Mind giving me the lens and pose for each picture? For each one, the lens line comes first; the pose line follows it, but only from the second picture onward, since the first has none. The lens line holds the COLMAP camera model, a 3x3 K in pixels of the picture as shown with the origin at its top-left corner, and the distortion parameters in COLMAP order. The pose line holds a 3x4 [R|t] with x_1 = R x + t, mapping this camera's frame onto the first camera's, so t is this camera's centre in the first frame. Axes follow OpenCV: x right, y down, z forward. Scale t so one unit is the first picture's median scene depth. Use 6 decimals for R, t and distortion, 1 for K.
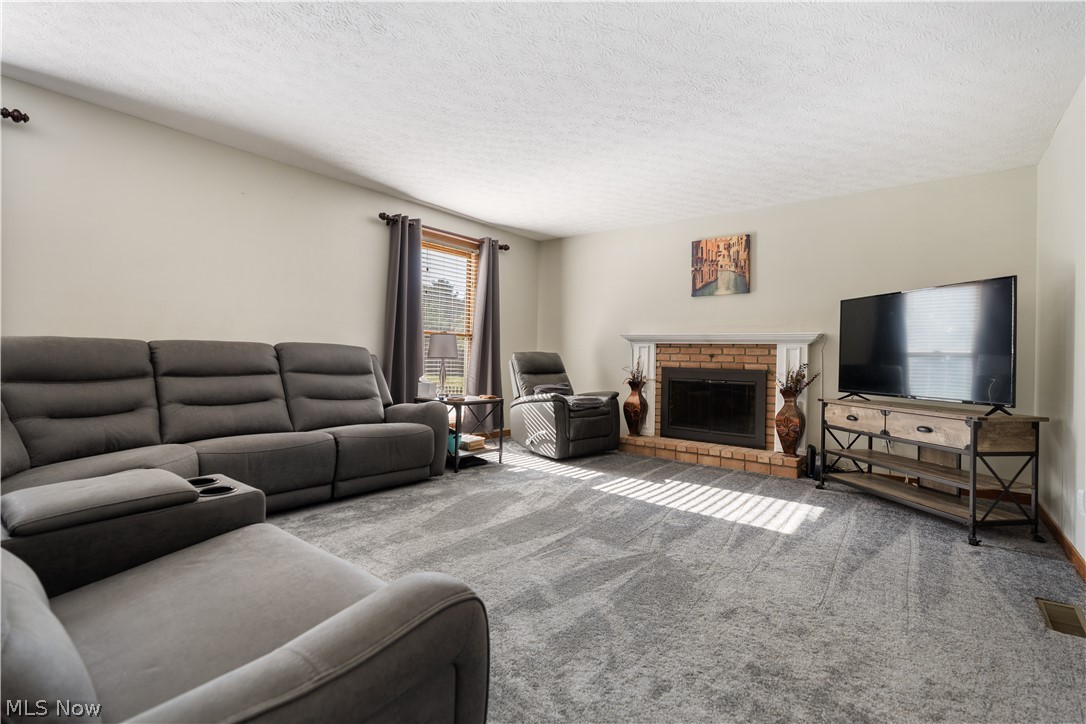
lens RADIAL K [[490.2, 0, 537.0], [0, 490.2, 357.4], [0, 0, 1]] dist [-0.014359, -0.000259]
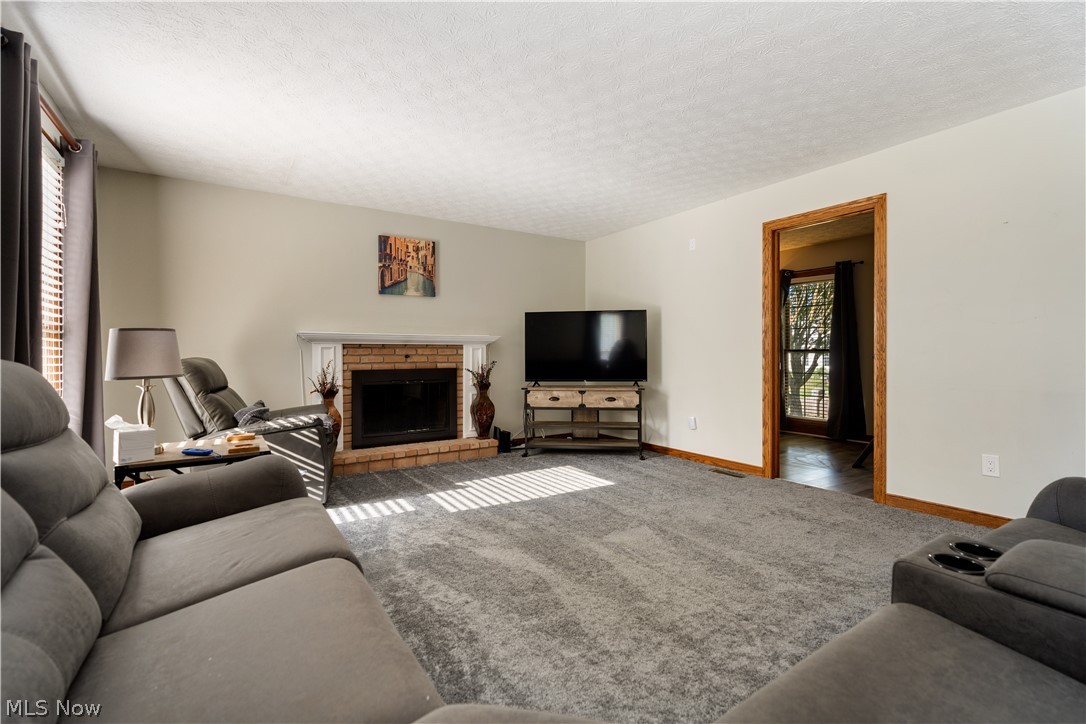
lens RADIAL K [[490.2, 0, 536.8], [0, 490.2, 355.4], [0, 0, 1]] dist [-0.014359, -0.000259]
pose [[0.328896, -0.027586, 0.943963, -0.506126], [0.016142, 0.999591, 0.023588, -0.025050], [-0.944228, 0.007480, 0.329207, 0.432901]]
